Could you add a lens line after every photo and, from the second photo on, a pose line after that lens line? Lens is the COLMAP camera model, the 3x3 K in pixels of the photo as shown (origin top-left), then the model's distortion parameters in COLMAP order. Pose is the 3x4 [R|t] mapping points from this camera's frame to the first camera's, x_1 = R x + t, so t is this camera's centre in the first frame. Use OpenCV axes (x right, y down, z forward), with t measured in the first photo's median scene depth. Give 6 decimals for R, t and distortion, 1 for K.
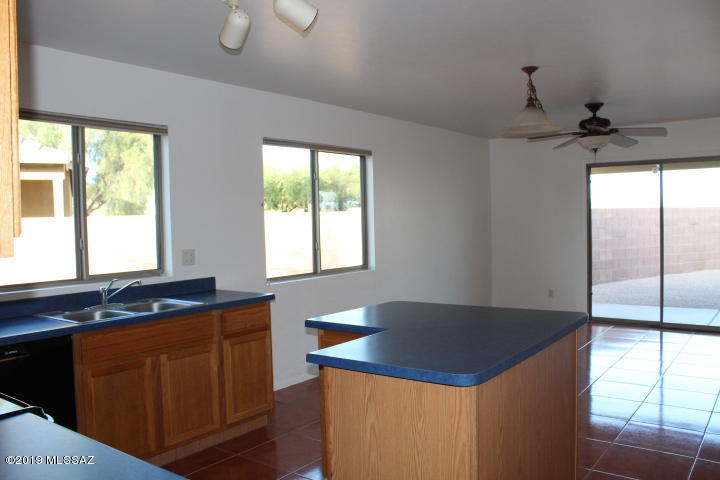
lens RADIAL K [[596.8, 0, 360.0], [0, 596.8, 240.0], [0, 0, 1]] dist [-0.168011, 0.142462]
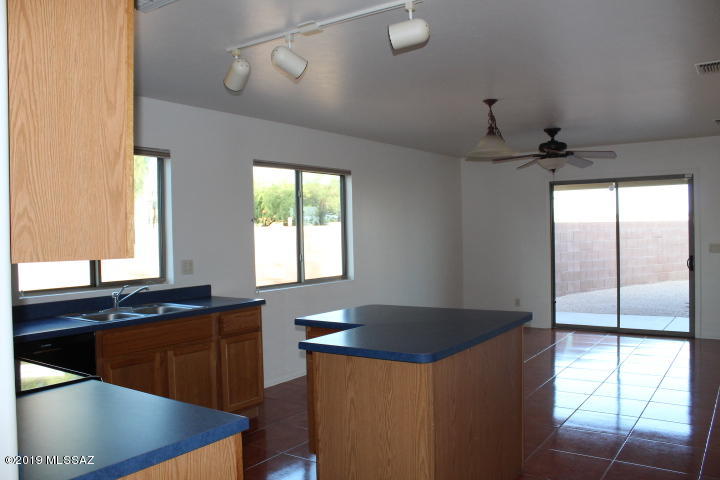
lens RADIAL K [[589.0, 0, 360.0], [0, 589.0, 240.0], [0, 0, 1]] dist [-0.125767, 0.009269]
pose [[0.999370, 0.000575, 0.035498, -0.002777], [0.000221, 0.999749, -0.022406, 0.002928], [-0.035502, 0.022400, 0.999119, -0.119249]]
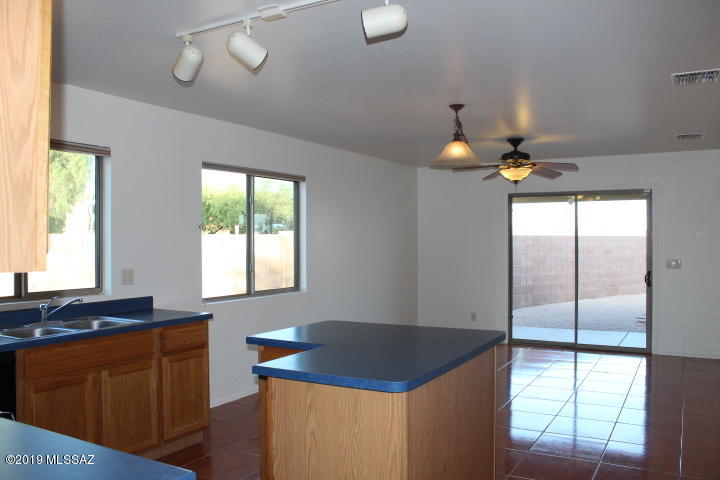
lens RADIAL K [[596.8, 0, 360.0], [0, 596.8, 240.0], [0, 0, 1]] dist [-0.168011, 0.142462]
pose [[0.992358, 0.019190, 0.121891, -0.015111], [-0.014398, 0.999093, -0.040070, 0.000699], [-0.122549, 0.038008, 0.991734, -0.054012]]
